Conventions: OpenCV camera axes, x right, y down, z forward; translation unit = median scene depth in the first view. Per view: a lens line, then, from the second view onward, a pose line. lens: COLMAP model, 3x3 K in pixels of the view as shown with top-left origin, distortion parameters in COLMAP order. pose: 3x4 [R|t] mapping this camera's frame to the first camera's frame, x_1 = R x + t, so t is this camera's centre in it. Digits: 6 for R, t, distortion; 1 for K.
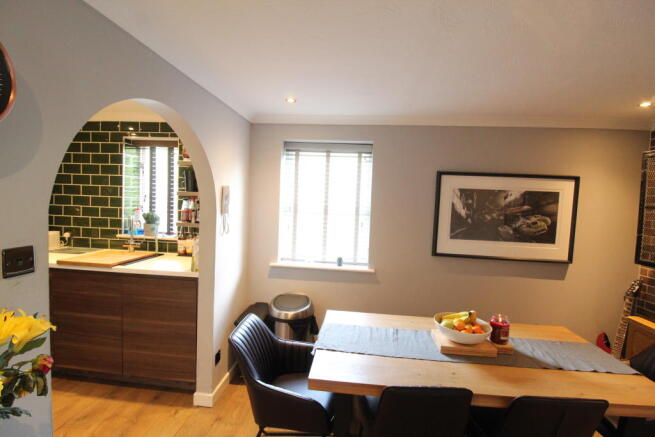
lens RADIAL K [[305.2, 0, 328.2], [0, 305.2, 218.4], [0, 0, 1]] dist [-0.003487, -0.002054]
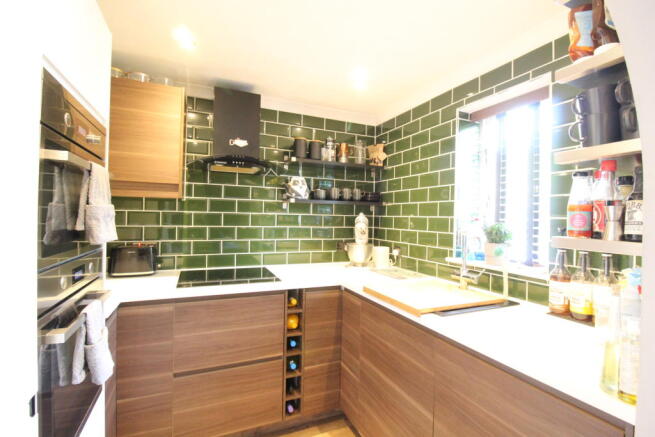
lens RADIAL K [[305.2, 0, 324.7], [0, 305.2, 215.9], [0, 0, 1]] dist [-0.003487, -0.002054]
pose [[0.479587, -0.032398, -0.876896, -0.238418], [-0.049501, 0.996728, -0.063899, 0.018768], [0.876097, 0.074052, 0.476414, 0.451715]]
